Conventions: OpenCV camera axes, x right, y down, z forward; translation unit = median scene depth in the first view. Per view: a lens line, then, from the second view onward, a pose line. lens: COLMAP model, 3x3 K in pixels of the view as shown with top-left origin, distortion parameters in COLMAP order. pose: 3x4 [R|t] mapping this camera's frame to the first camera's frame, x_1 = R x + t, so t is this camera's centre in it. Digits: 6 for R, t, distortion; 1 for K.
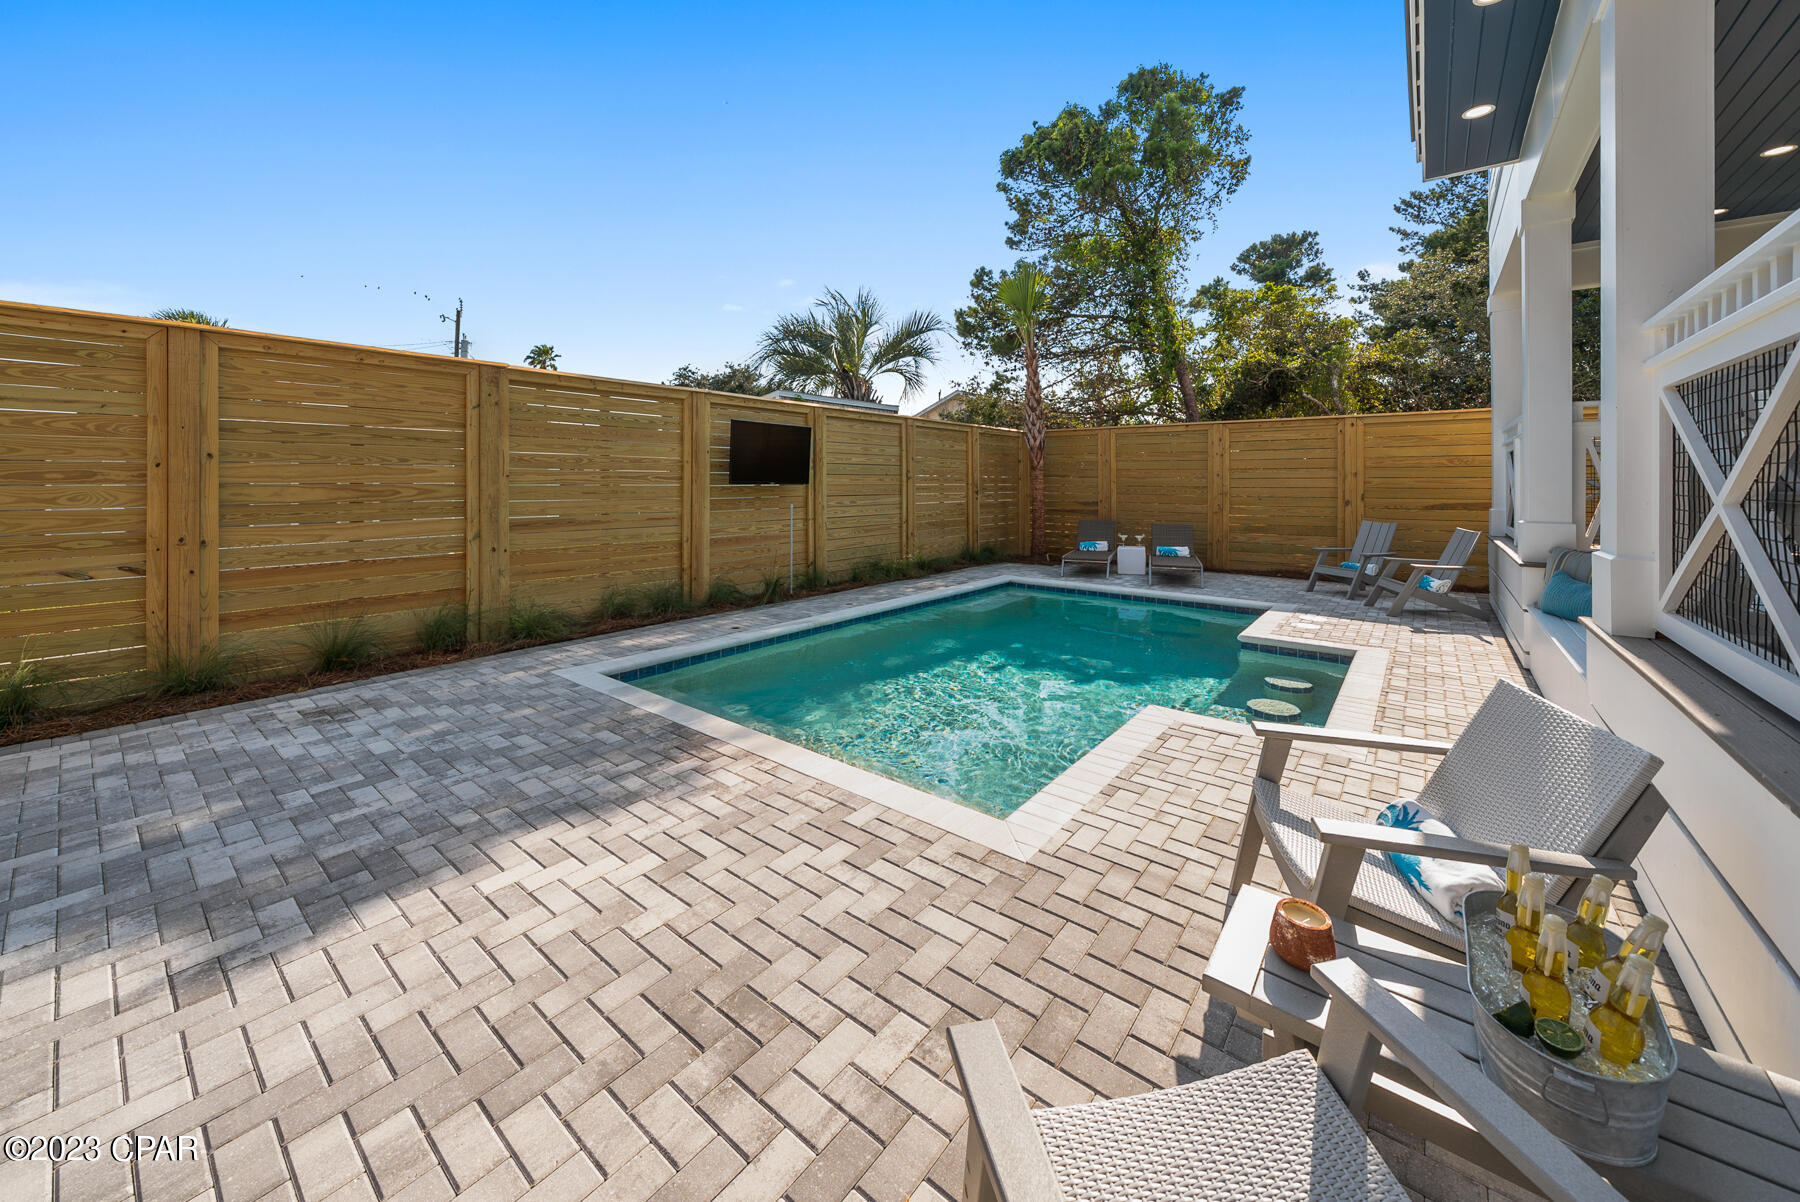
lens RADIAL K [[658.6, 0, 900.6], [0, 658.6, 489.1], [0, 0, 1]] dist [-0.001080, -0.002505]
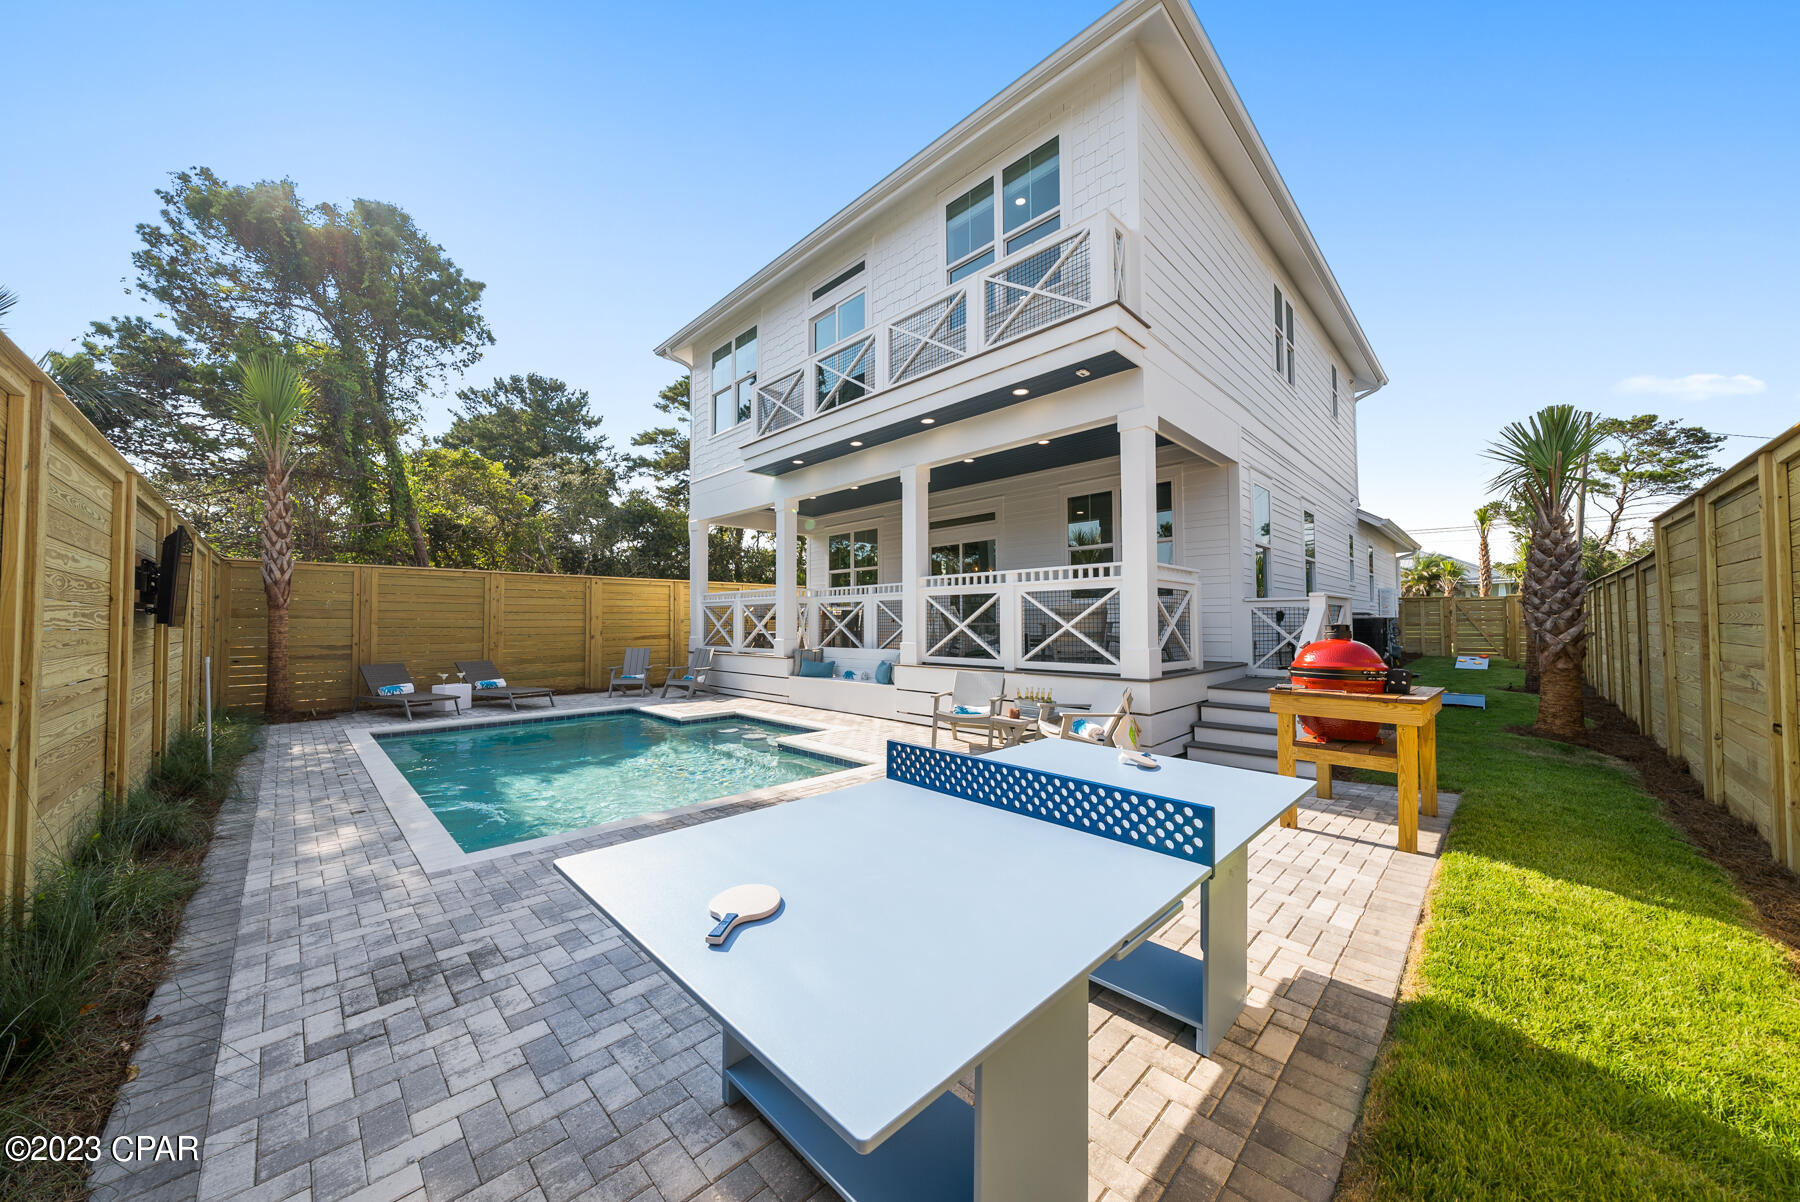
lens RADIAL K [[616.4, 0, 900.0], [0, 616.4, 601.0], [0, 0, 1]] dist [-0.001045, -0.000083]
pose [[0.116776, 0.031882, 0.992646, -0.578033], [0.012223, 0.999363, -0.033535, -0.004473], [-0.993083, 0.016049, 0.116312, 0.177519]]
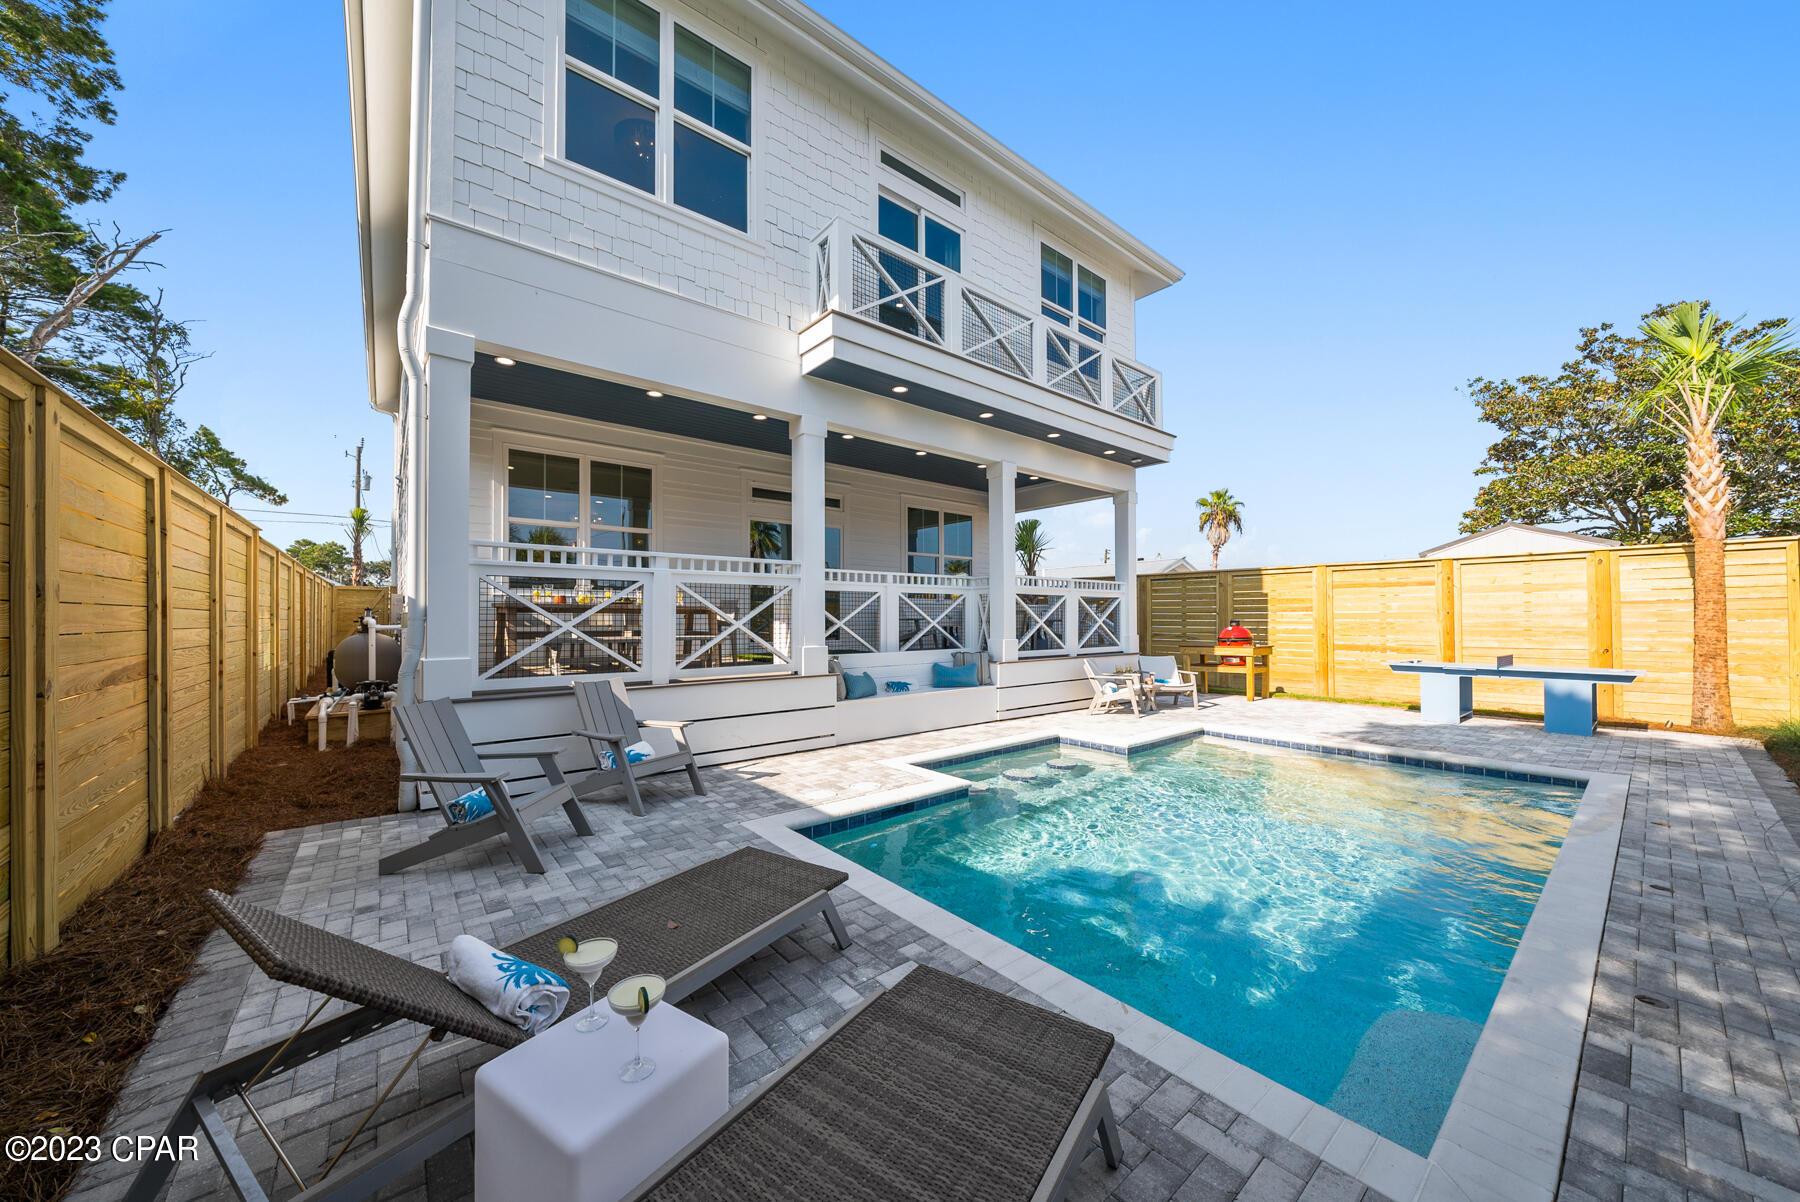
lens RADIAL K [[630.3, 0, 889.9], [0, 630.3, 610.6], [0, 0, 1]] dist [-0.006504, 0.000069]
pose [[-0.976559, 0.001406, 0.215244, 0.289596], [0.000962, 0.999997, -0.002167, -0.013514], [-0.215246, -0.001909, -0.976558, 1.205729]]
